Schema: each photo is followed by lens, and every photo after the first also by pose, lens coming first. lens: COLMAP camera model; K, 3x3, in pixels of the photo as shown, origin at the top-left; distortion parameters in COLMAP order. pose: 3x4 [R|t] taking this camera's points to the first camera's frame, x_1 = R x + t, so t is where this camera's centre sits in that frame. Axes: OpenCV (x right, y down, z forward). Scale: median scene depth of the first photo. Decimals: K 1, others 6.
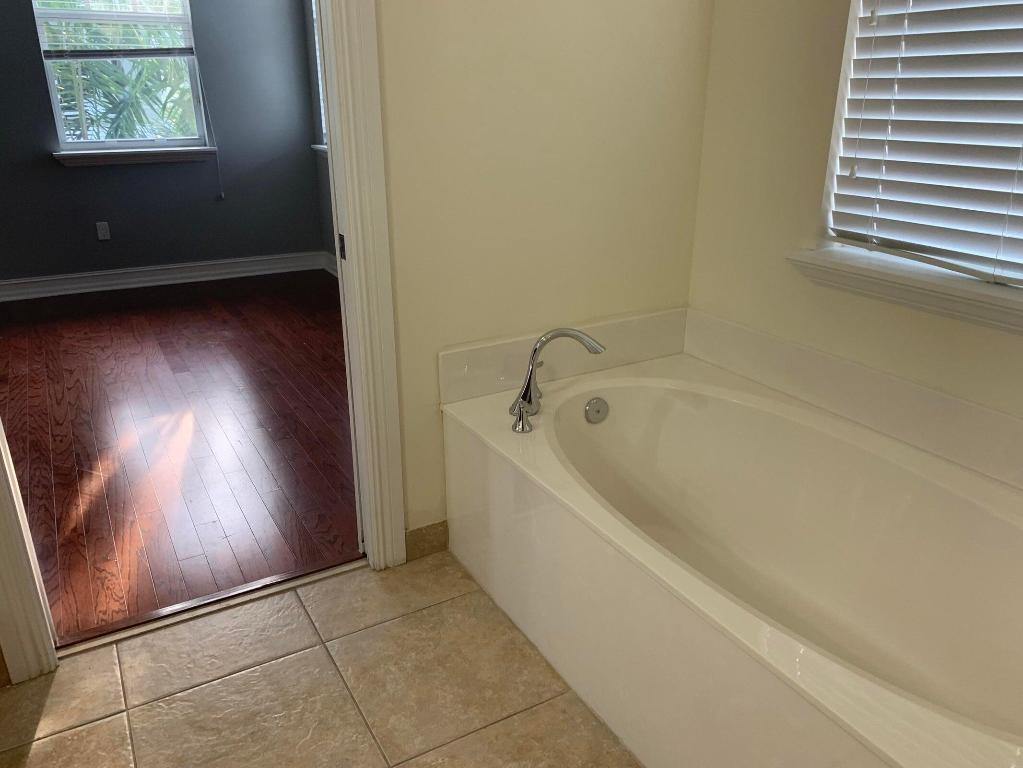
lens RADIAL K [[781.8, 0, 512.1], [0, 781.8, 382.9], [0, 0, 1]] dist [0.011425, 0.000969]
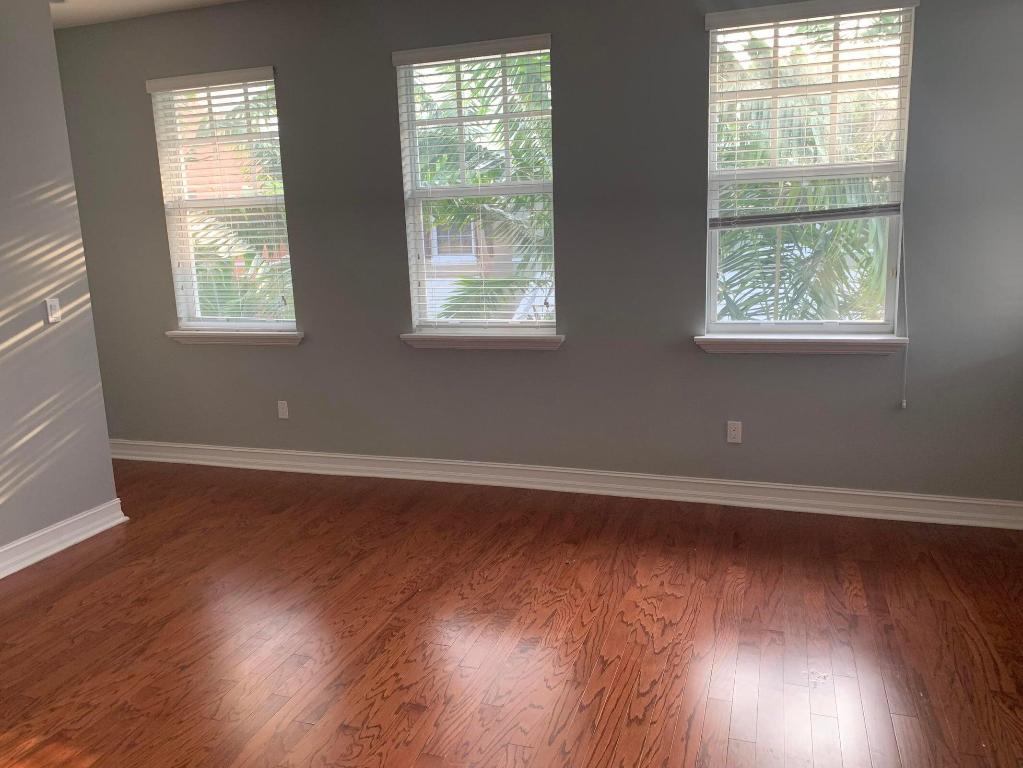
lens RADIAL K [[781.8, 0, 517.3], [0, 781.8, 382.8], [0, 0, 1]] dist [0.011425, 0.000969]
pose [[0.667953, 0.115674, -0.735159, -0.105477], [-0.237006, 0.969476, -0.062797, -0.154079], [0.705456, 0.216183, 0.674980, 0.335705]]
